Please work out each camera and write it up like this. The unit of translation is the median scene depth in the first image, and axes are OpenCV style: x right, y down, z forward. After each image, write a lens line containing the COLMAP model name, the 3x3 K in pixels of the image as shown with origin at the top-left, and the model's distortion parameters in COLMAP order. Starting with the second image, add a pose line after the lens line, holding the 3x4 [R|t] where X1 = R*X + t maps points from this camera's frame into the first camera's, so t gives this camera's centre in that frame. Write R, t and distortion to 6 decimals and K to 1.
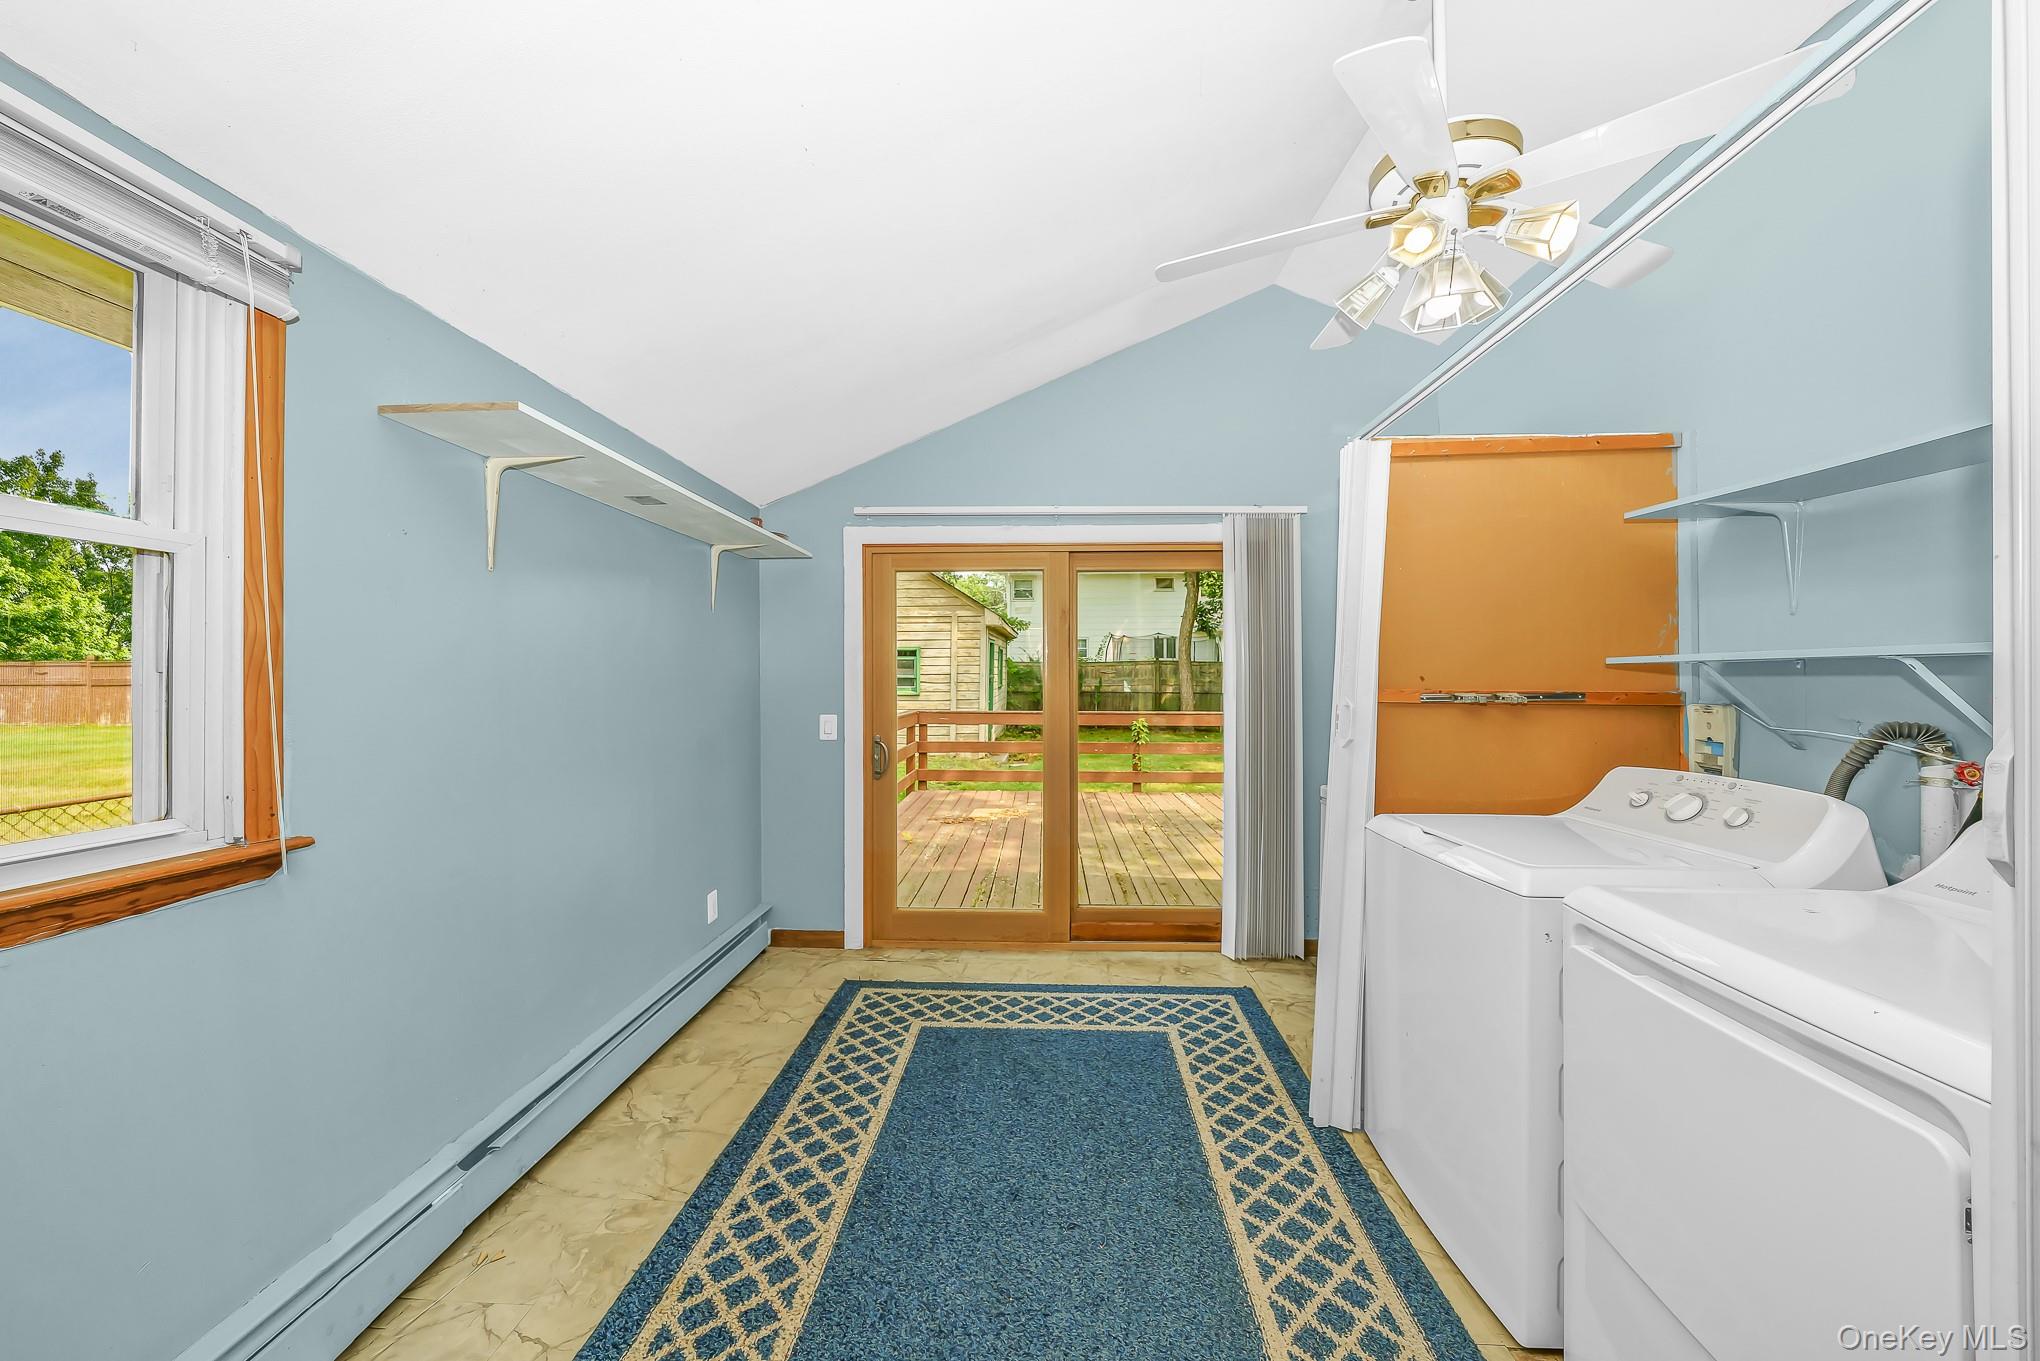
lens RADIAL K [[760.1, 0, 1038.3], [0, 760.1, 675.0], [0, 0, 1]] dist [-0.006534, 0.000823]
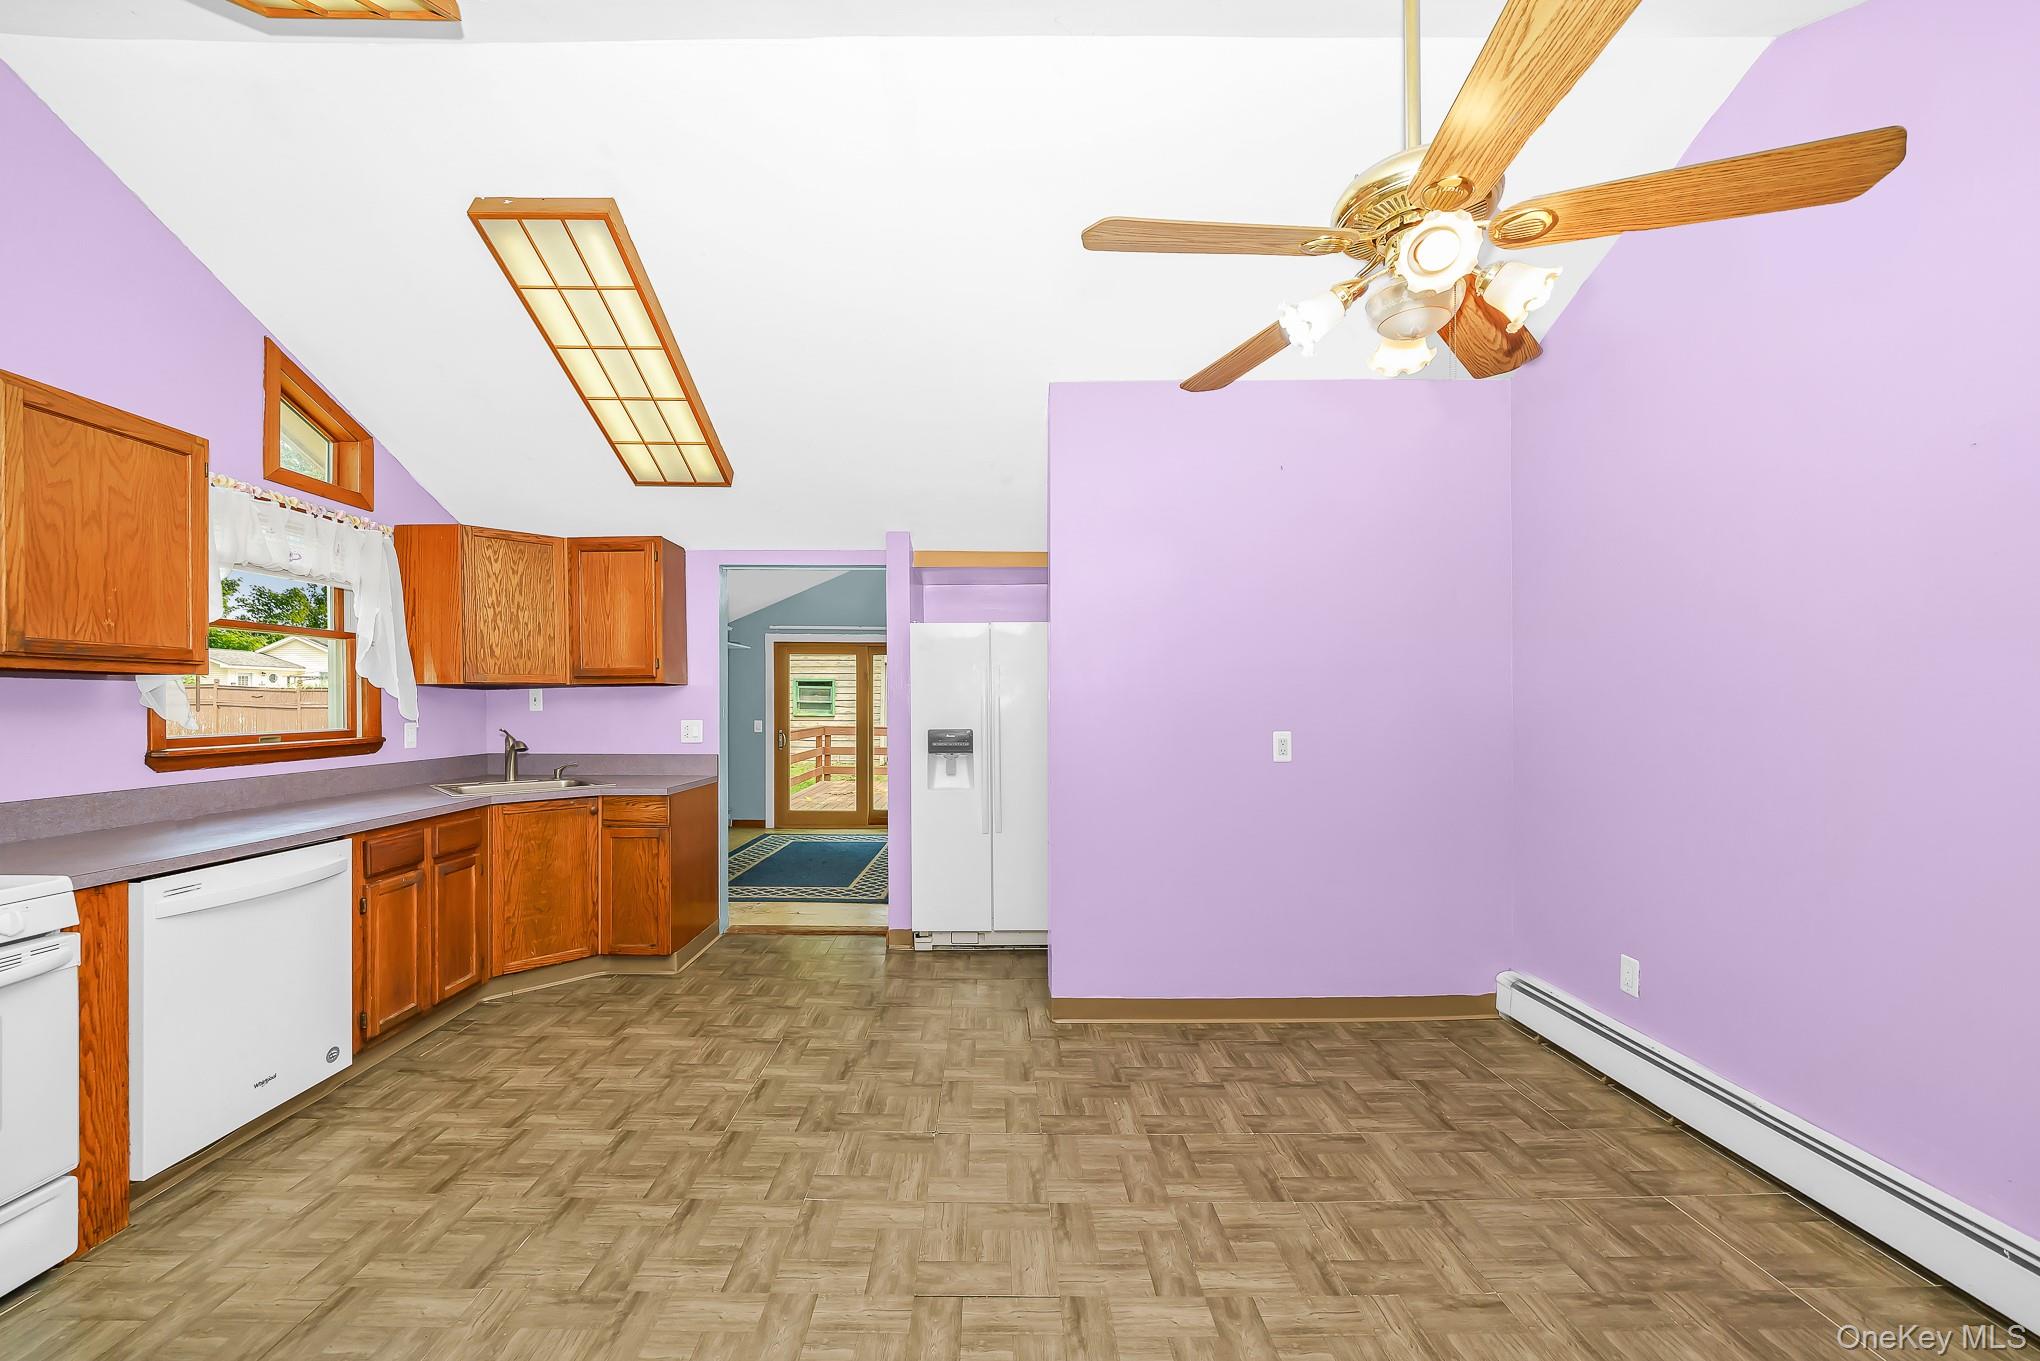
lens RADIAL K [[760.1, 0, 993.7], [0, 760.1, 709.9], [0, 0, 1]] dist [-0.006534, 0.000823]
pose [[0.999639, 0.015406, 0.021999, 0.560191], [-0.015589, 0.999845, 0.008168, 0.004067], [-0.021870, -0.008508, 0.999725, -1.904249]]
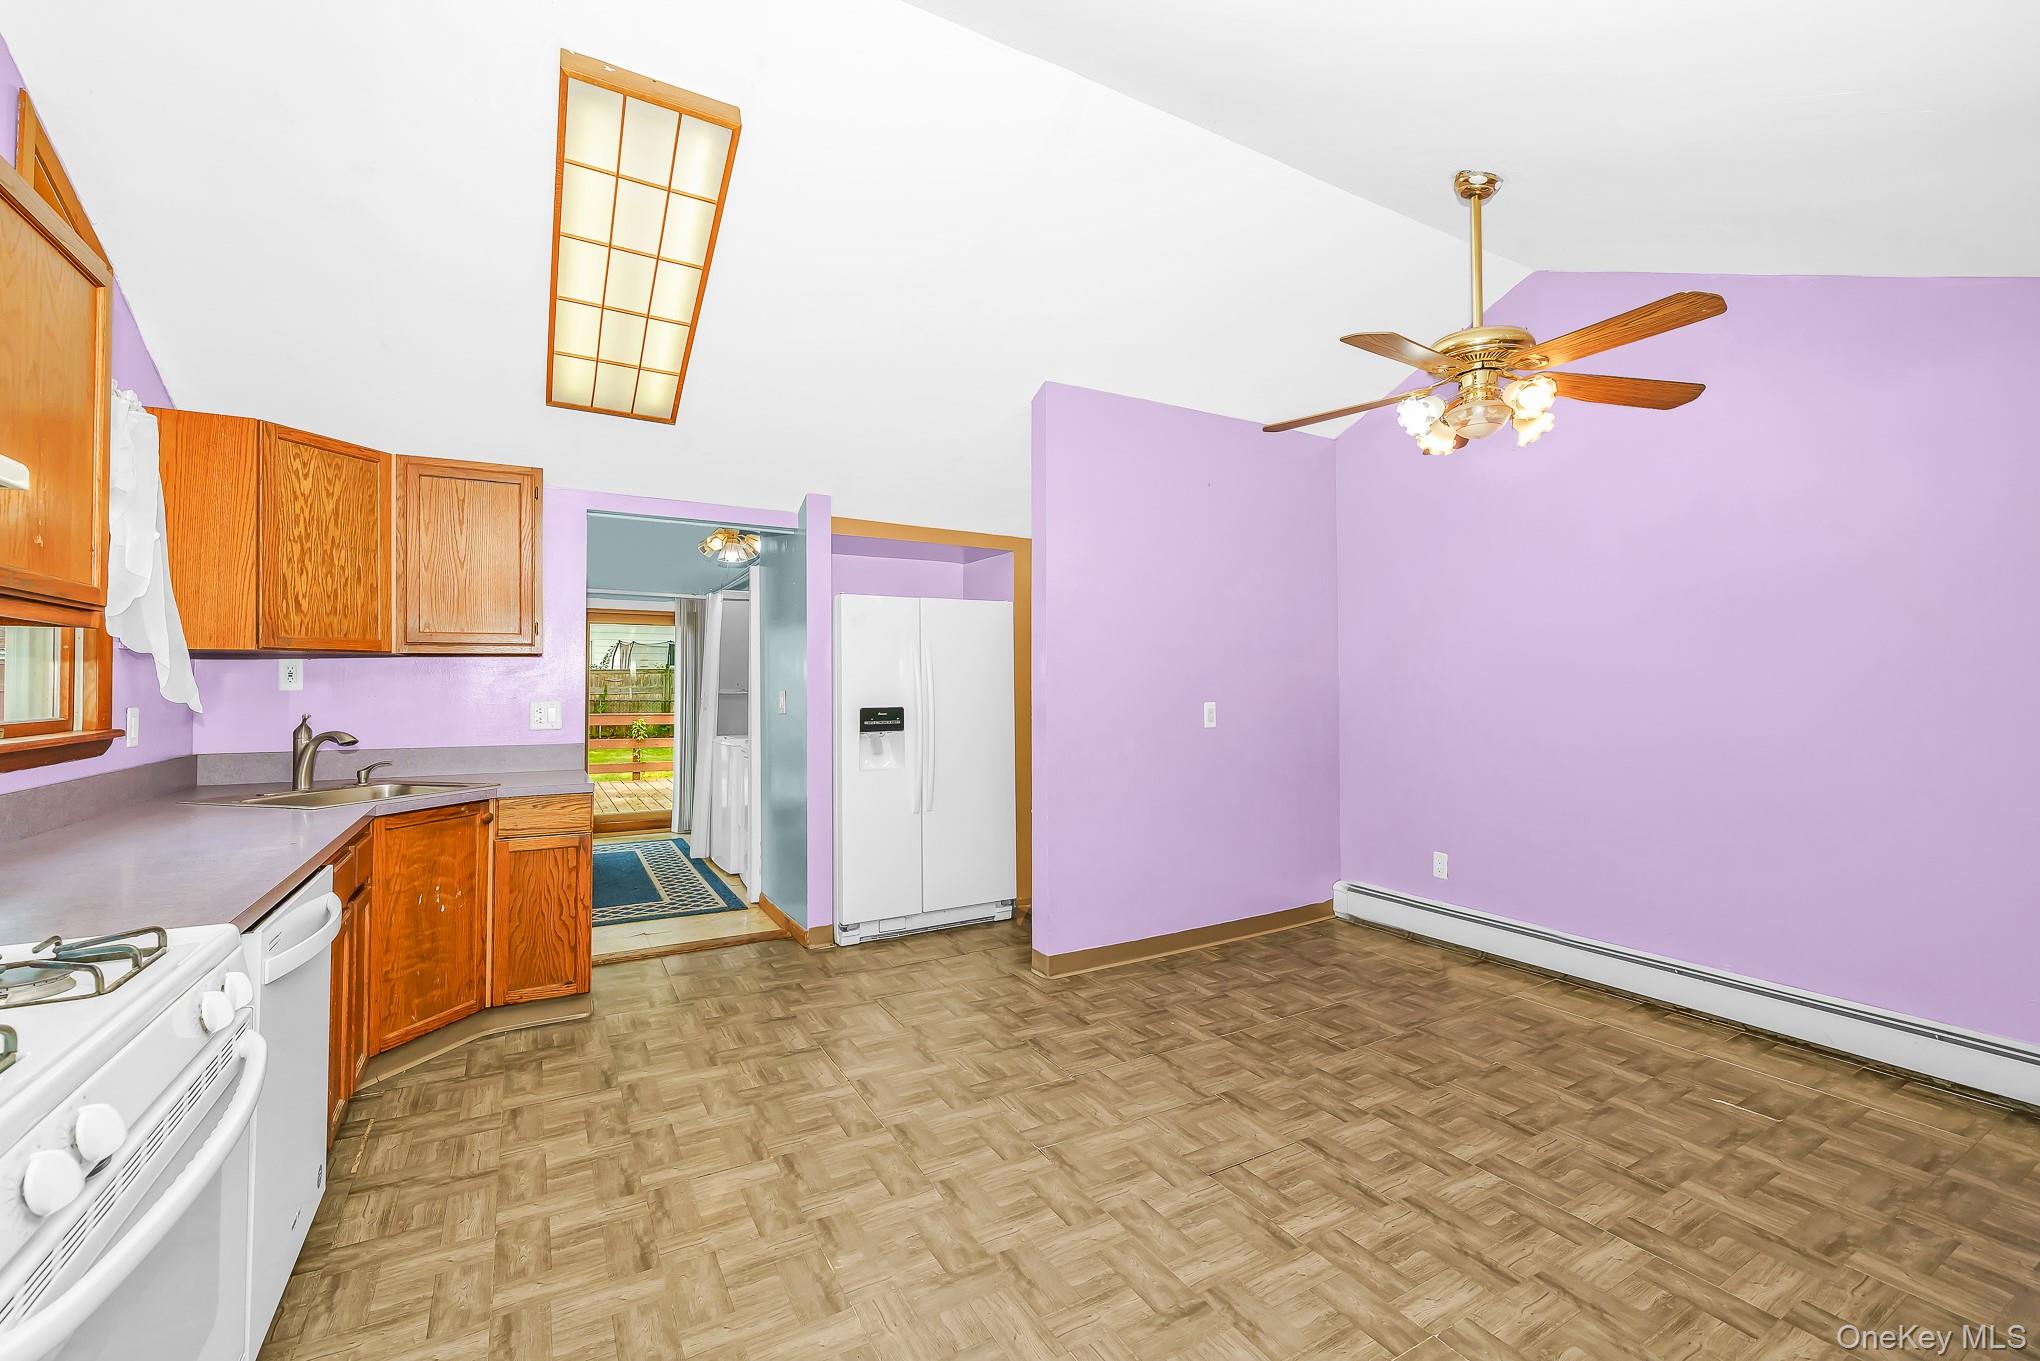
lens RADIAL K [[835.5, 0, 1029.1], [0, 835.5, 673.2], [0, 0, 1]] dist [0.000876, -0.000119]
pose [[0.856010, 0.020478, 0.516554, -0.117602], [-0.011299, 0.999718, -0.020908, 0.024094], [-0.516836, 0.012061, 0.855999, -1.896734]]
